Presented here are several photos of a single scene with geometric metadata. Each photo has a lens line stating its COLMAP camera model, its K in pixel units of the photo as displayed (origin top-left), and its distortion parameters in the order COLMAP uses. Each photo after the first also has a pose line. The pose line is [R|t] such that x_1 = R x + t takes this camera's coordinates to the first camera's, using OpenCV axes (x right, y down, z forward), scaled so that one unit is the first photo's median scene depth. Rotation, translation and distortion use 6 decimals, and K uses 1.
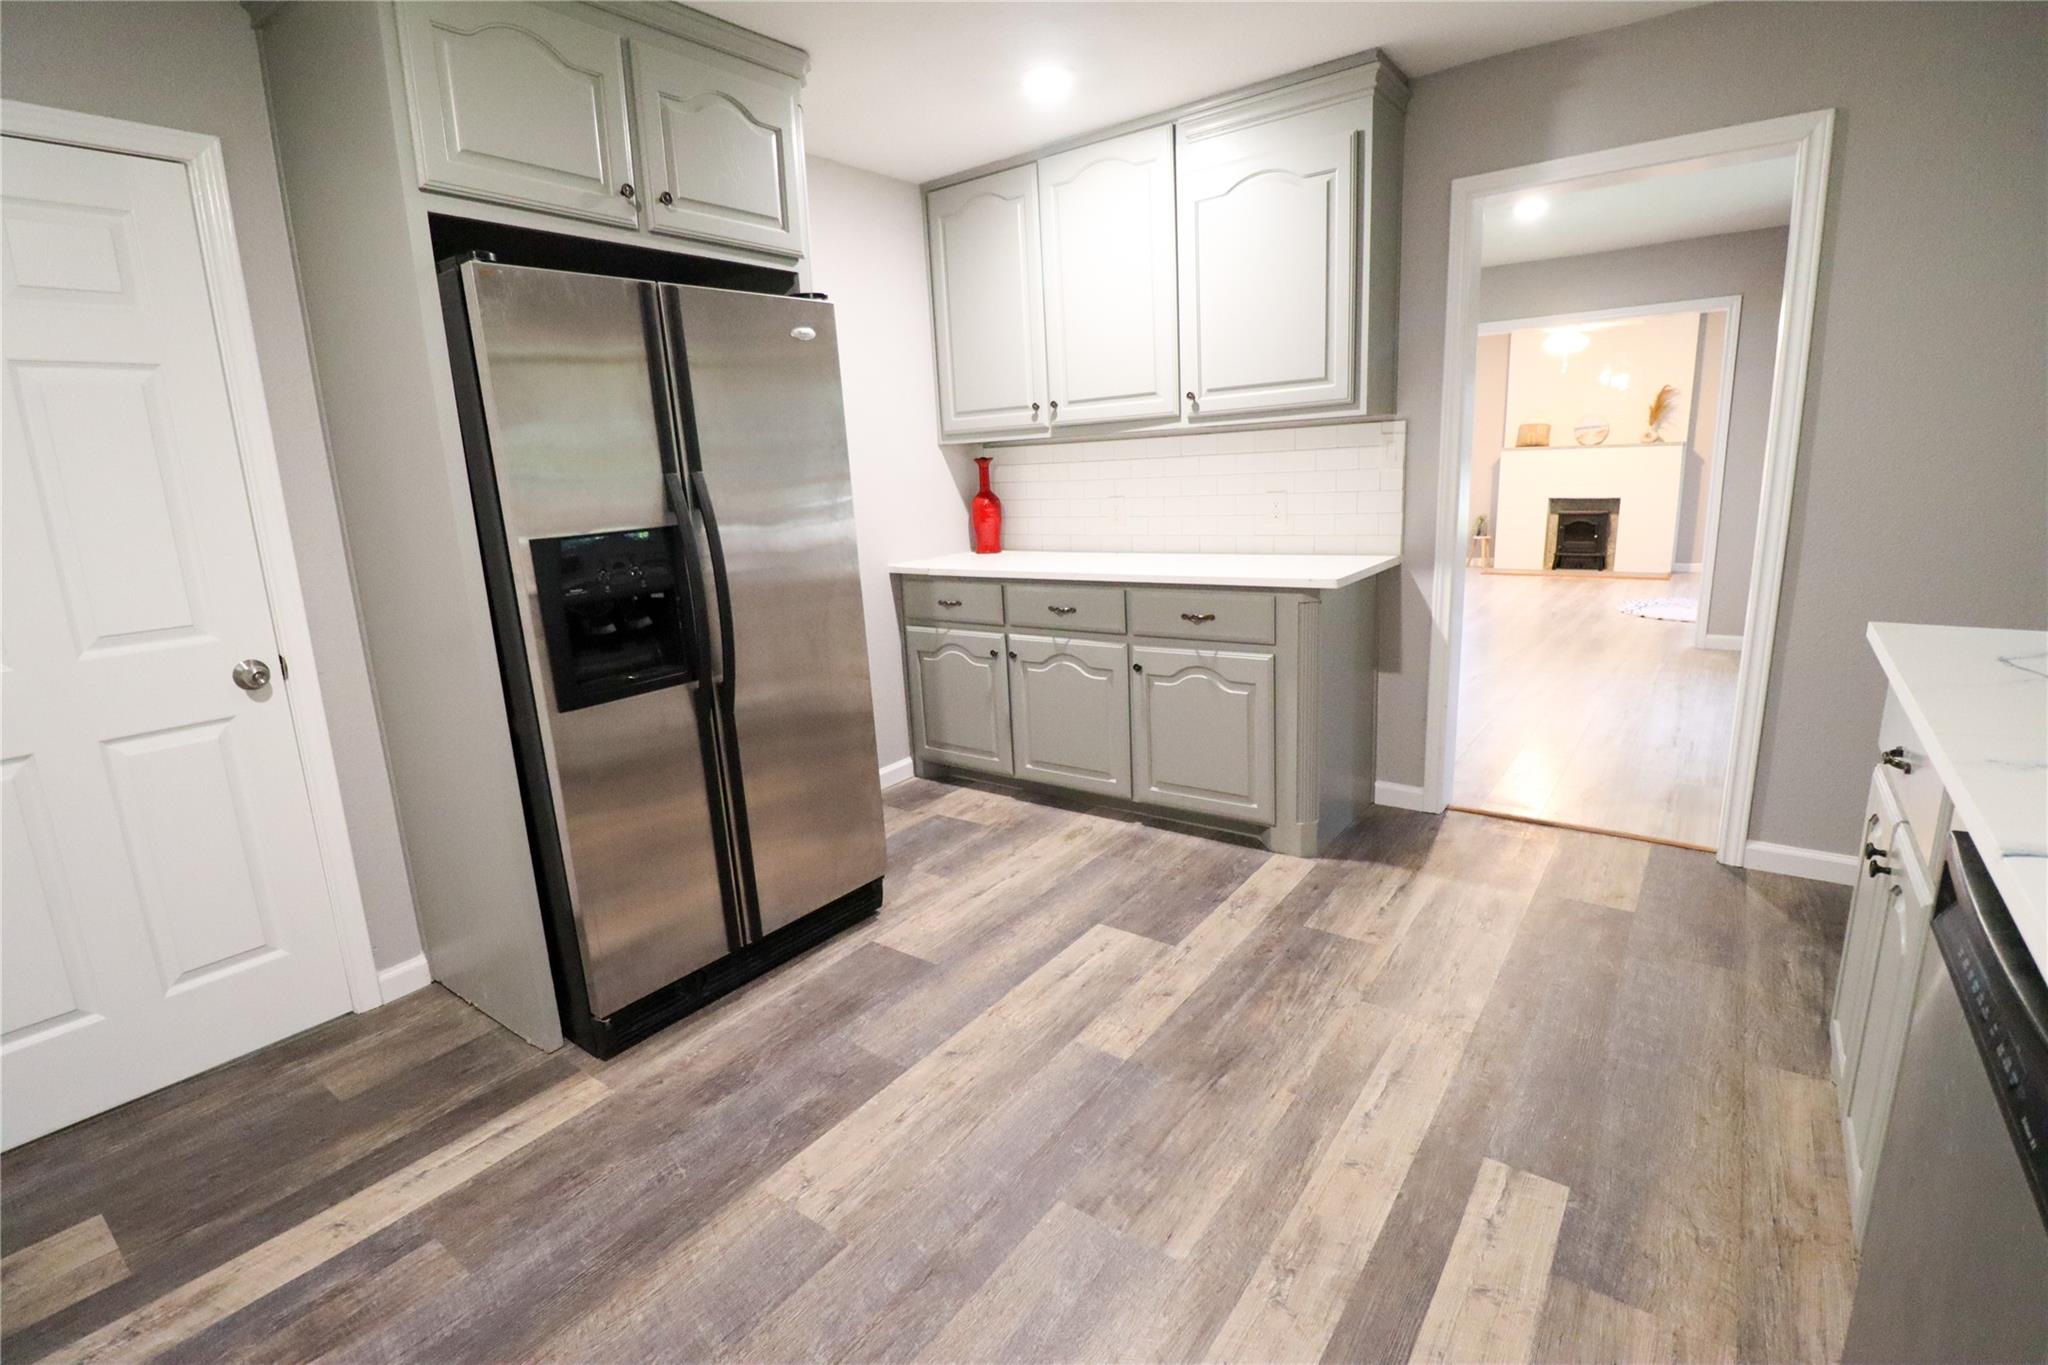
lens RADIAL K [[945.9, 0, 1023.8], [0, 945.9, 672.8], [0, 0, 1]] dist [-0.005261, -0.008406]
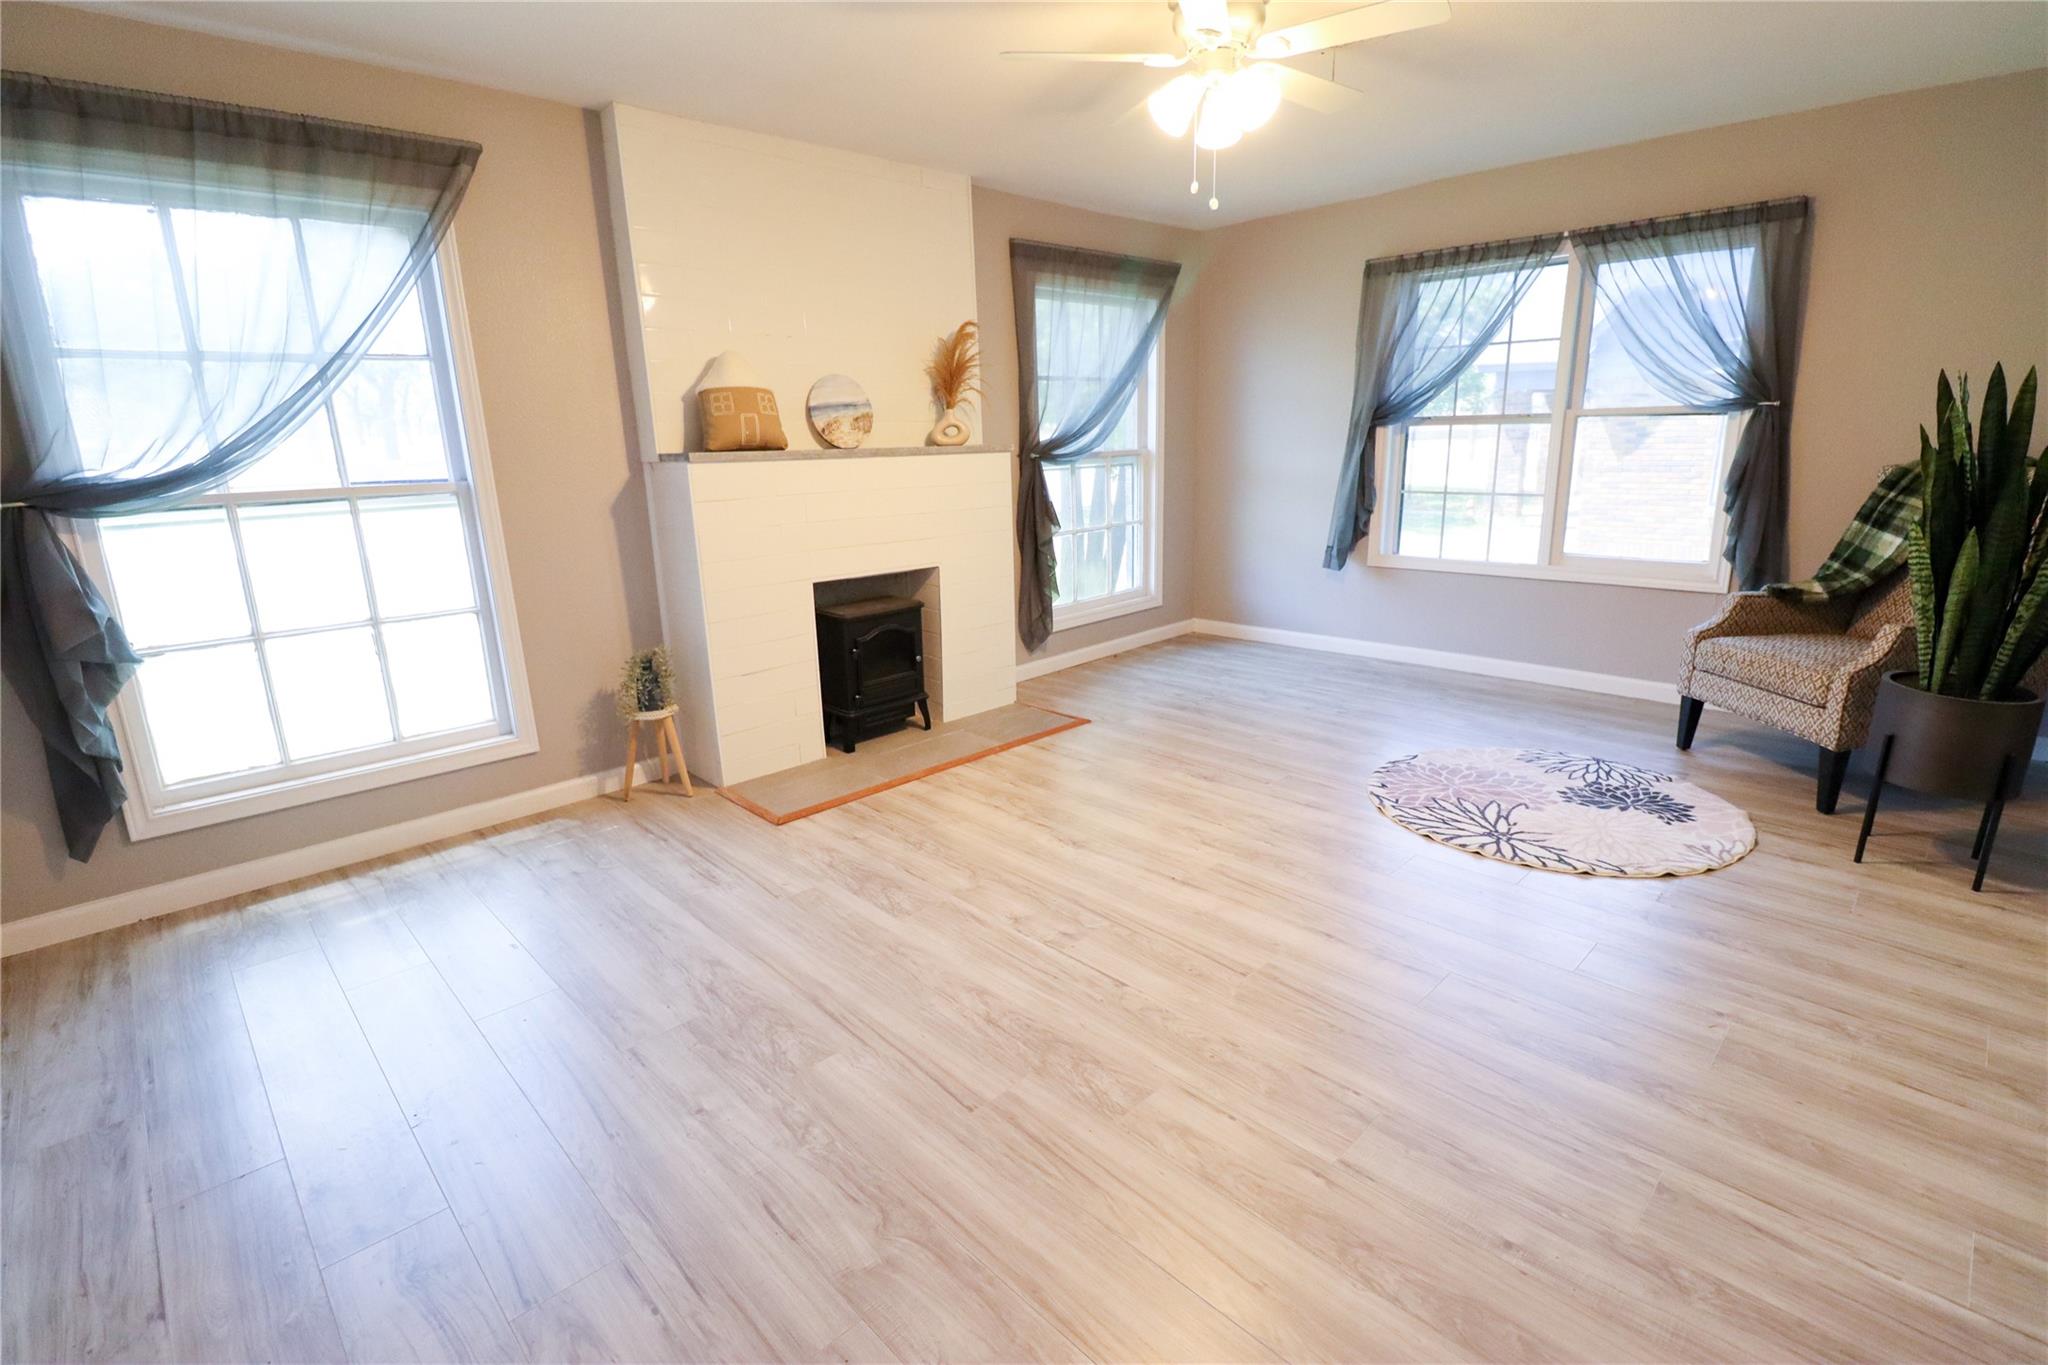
lens RADIAL K [[945.9, 0, 1018.4], [0, 945.9, 678.2], [0, 0, 1]] dist [-0.005261, -0.008406]
pose [[0.153756, -0.205532, 0.966497, 0.849494], [0.231776, 0.958340, 0.166925, -0.892238], [-0.960541, 0.198345, 0.194988, 3.916921]]
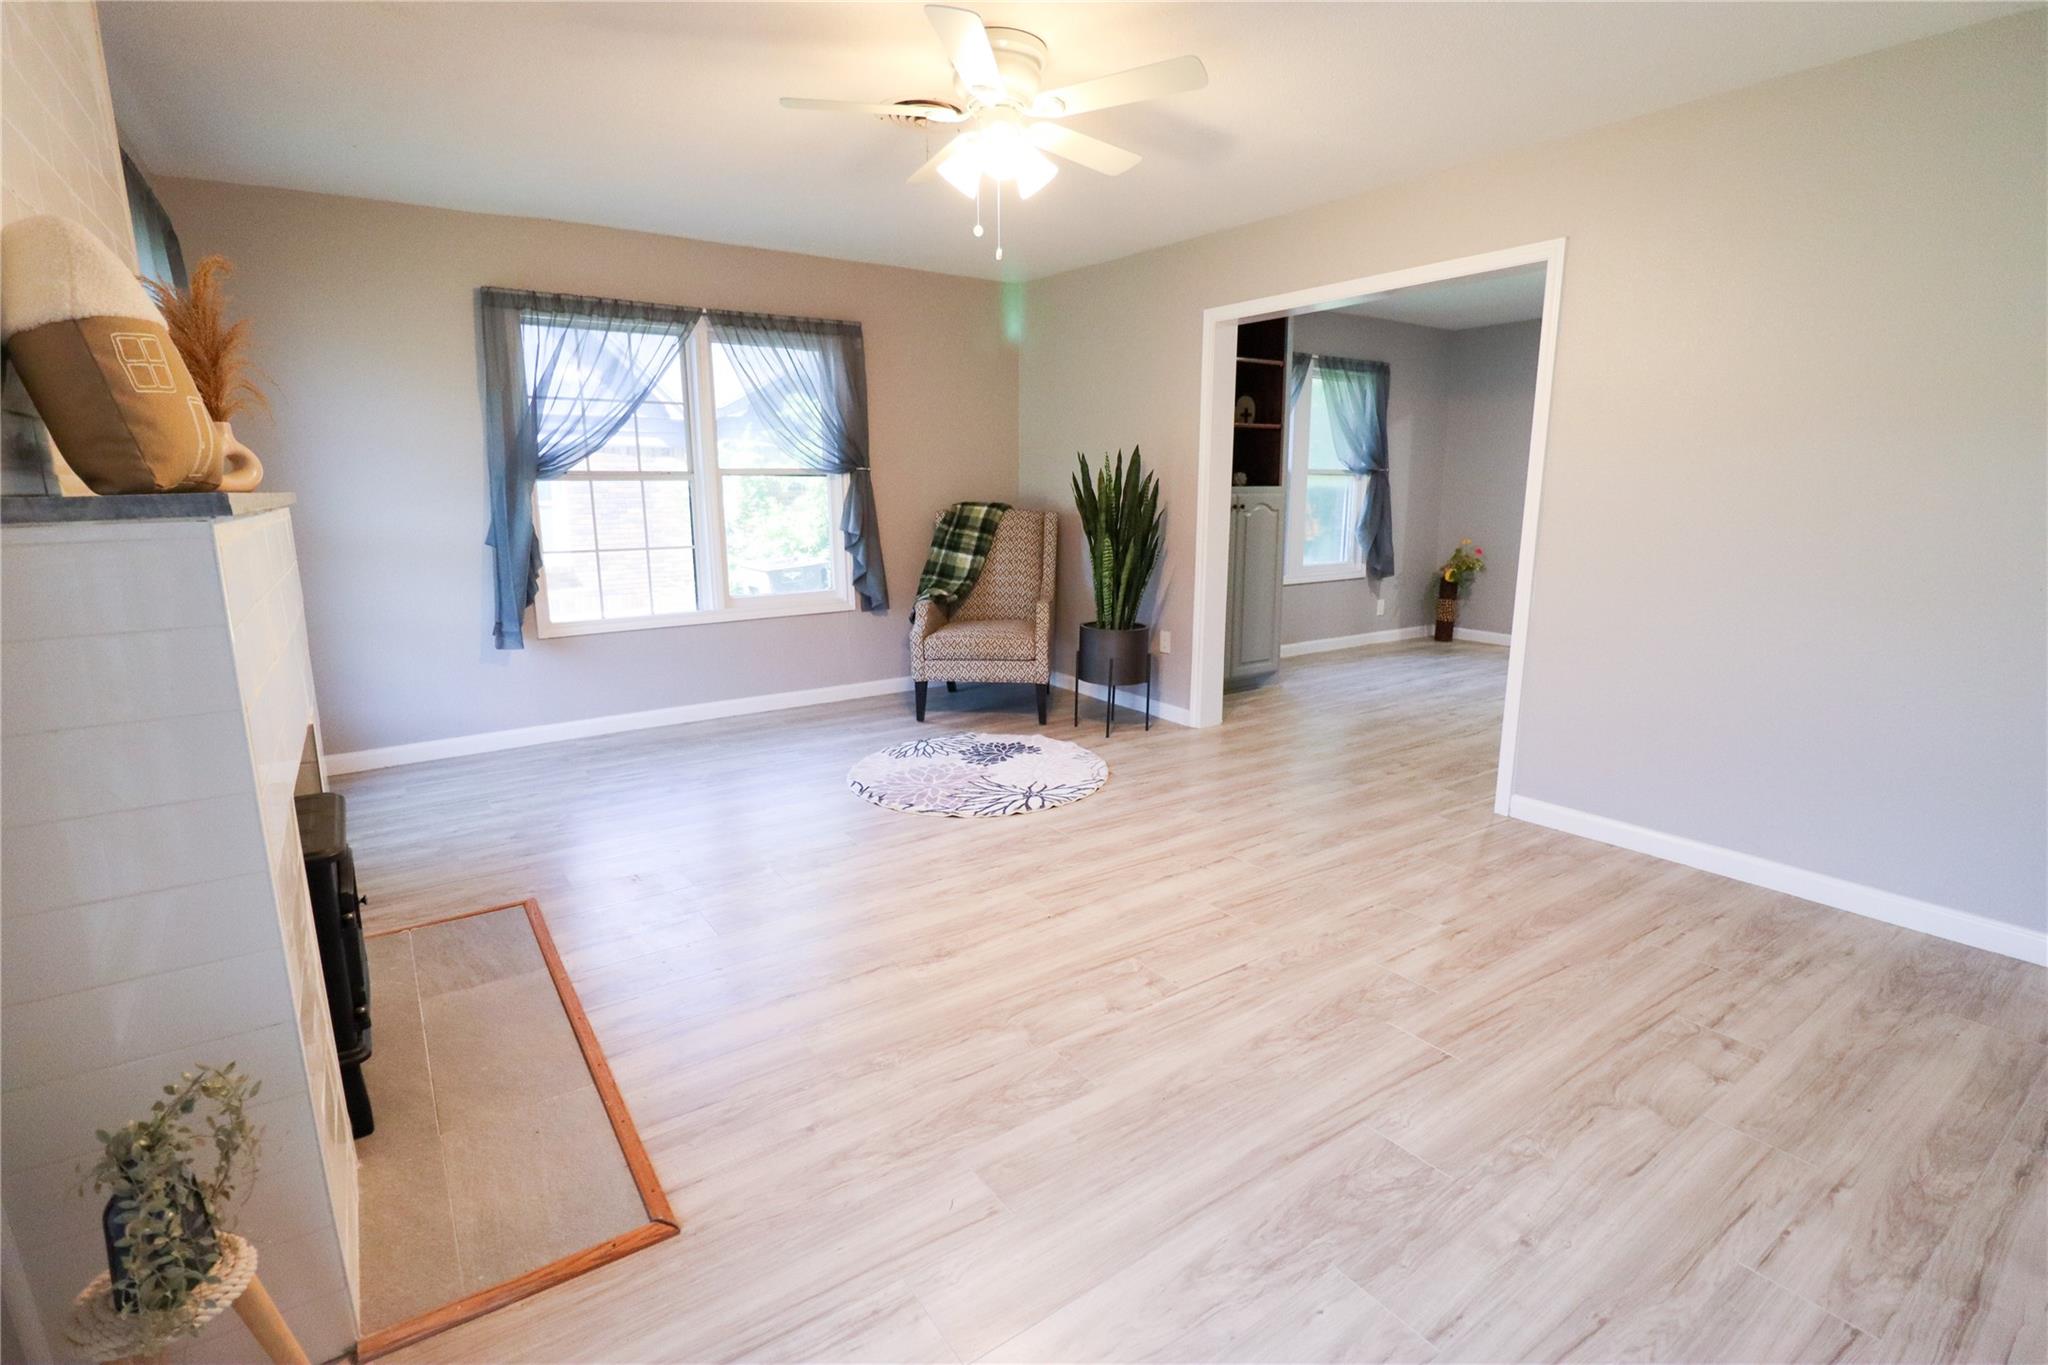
lens RADIAL K [[945.9, 0, 1022.7], [0, 945.9, 682.9], [0, 0, 1]] dist [-0.005261, -0.008406]
pose [[-0.949607, -0.015651, 0.313051, 1.712742], [0.113973, 0.913144, 0.391379, -1.169122], [-0.291986, 0.407336, -0.865345, 5.022520]]
